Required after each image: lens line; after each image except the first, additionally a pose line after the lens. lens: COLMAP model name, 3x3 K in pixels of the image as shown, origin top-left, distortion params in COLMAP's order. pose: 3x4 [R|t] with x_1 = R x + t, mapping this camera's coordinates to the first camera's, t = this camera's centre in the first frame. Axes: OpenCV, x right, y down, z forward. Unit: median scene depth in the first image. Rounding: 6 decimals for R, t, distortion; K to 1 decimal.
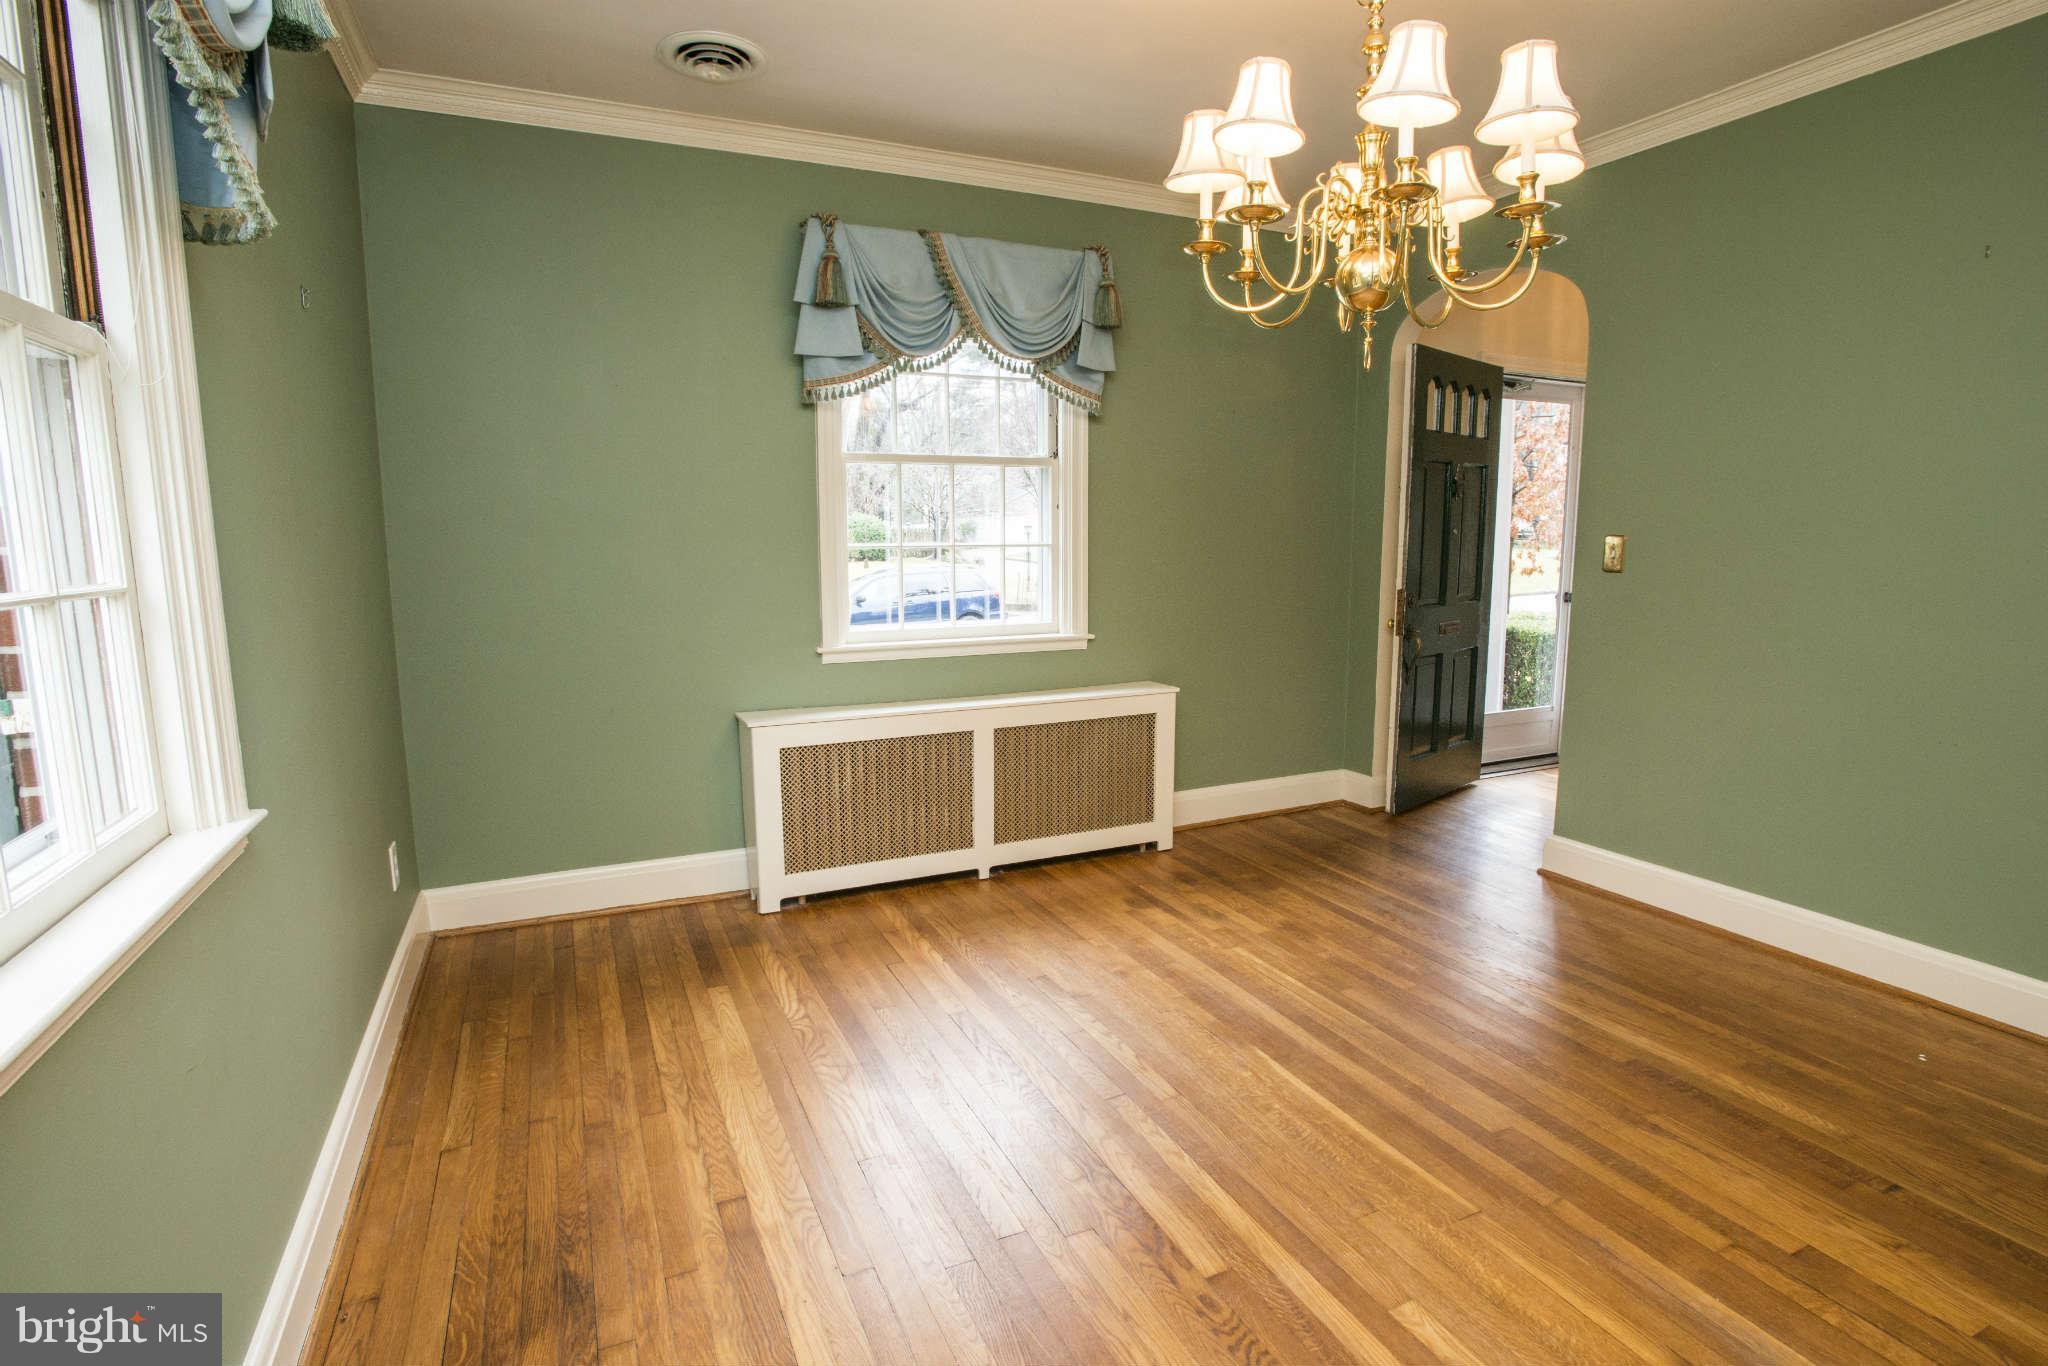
lens RADIAL K [[1035.1, 0, 1026.8], [0, 1035.1, 670.5], [0, 0, 1]] dist [-0.064554, 0.023152]
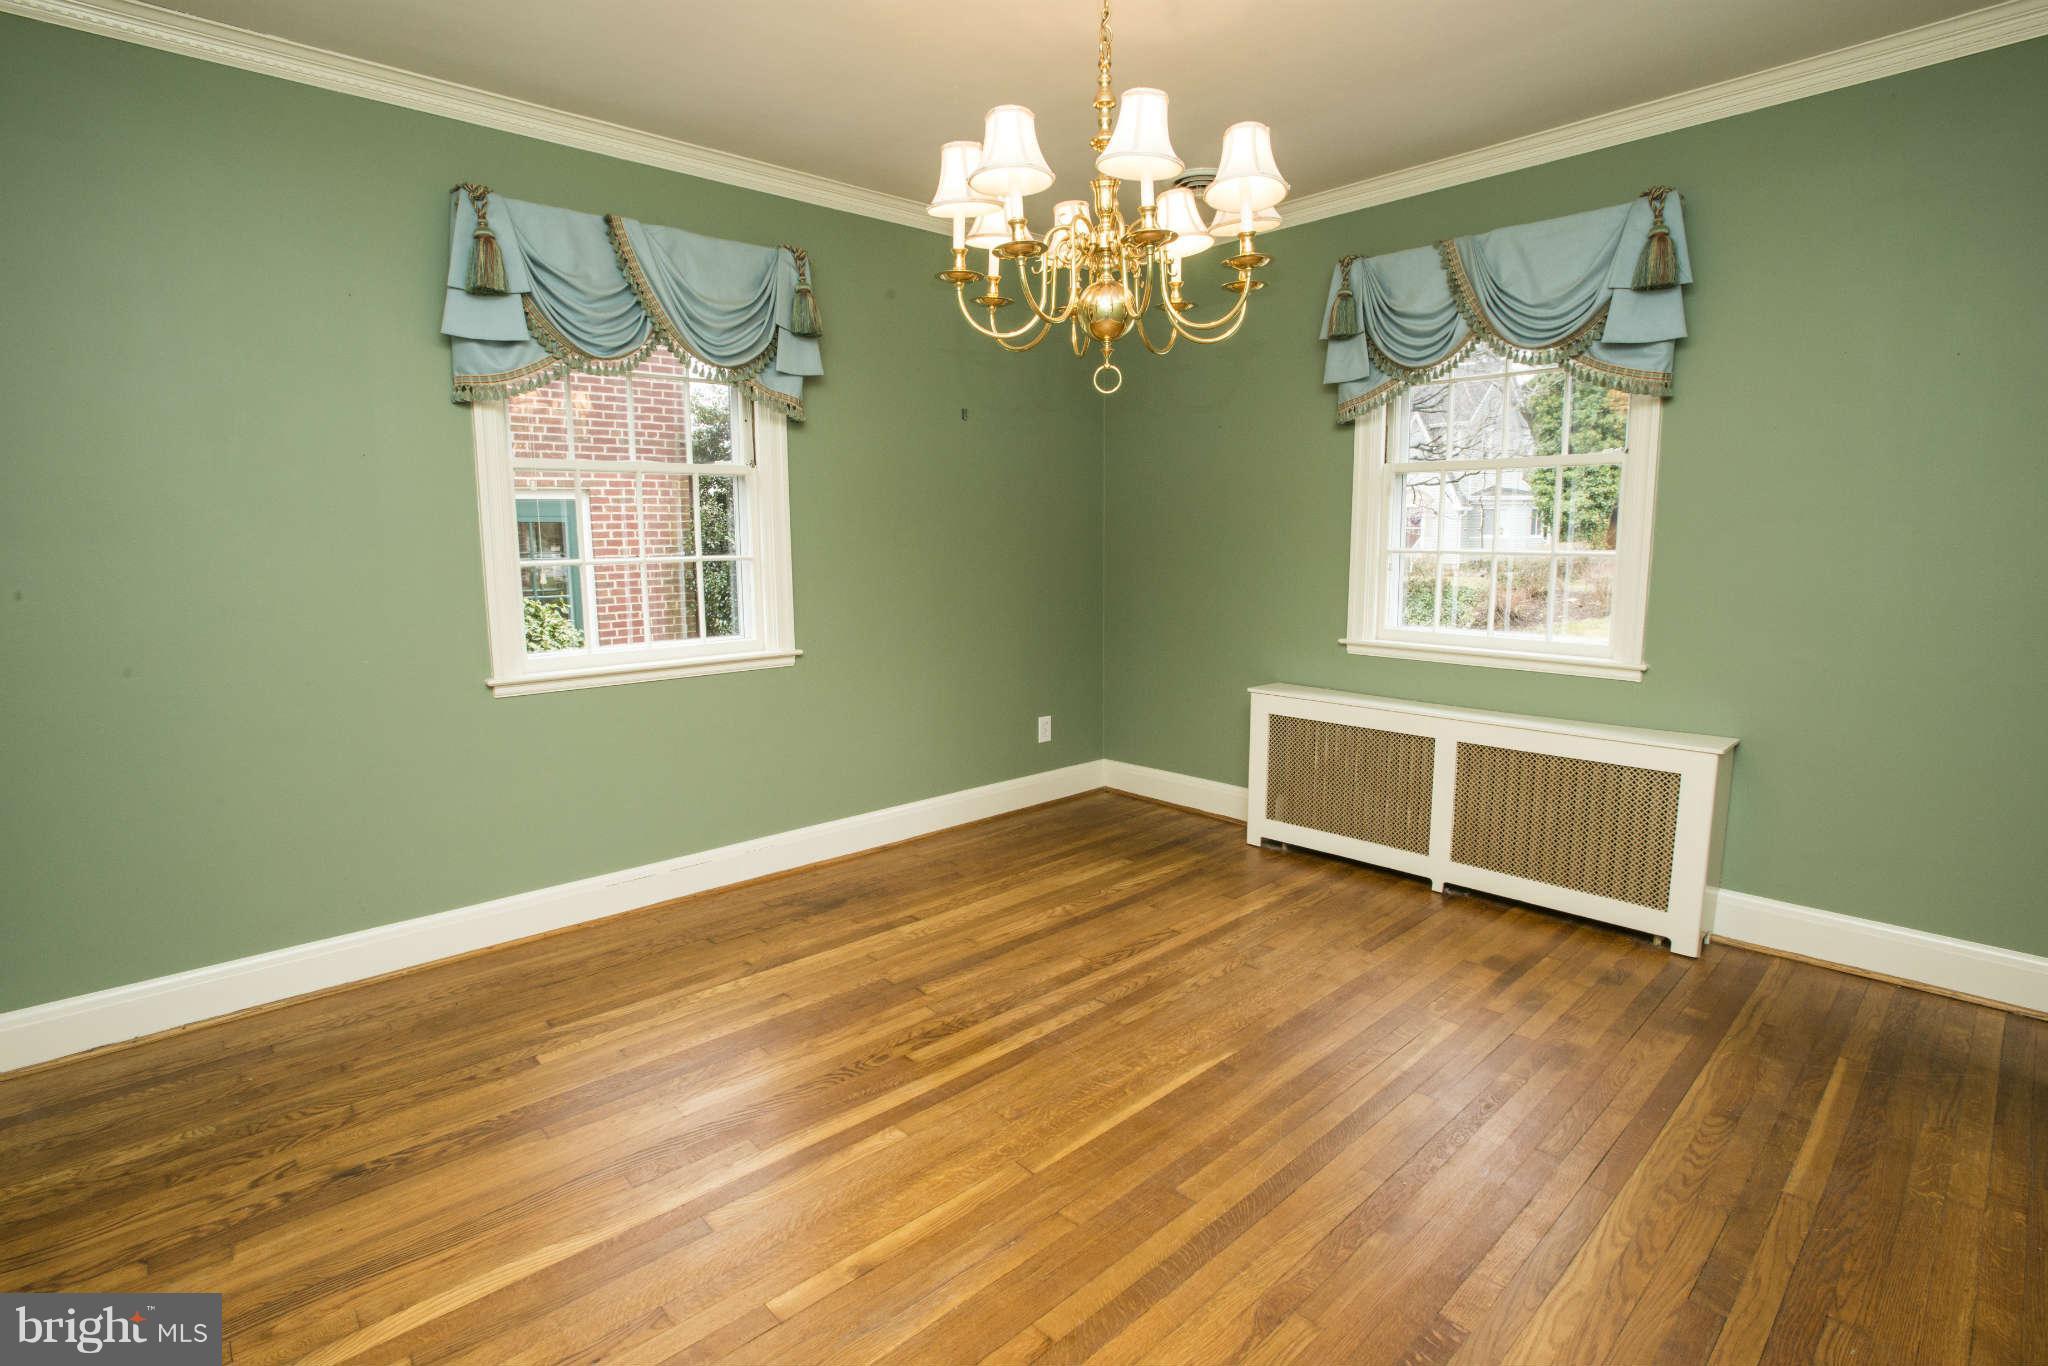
lens RADIAL K [[1035.1, 0, 1048.3], [0, 1035.1, 683.5], [0, 0, 1]] dist [-0.064554, 0.023152]
pose [[0.295822, 0.139736, -0.944967, 0.795959], [-0.124197, 0.986472, 0.106994, -0.055725], [0.947135, 0.085712, 0.309175, 0.356766]]
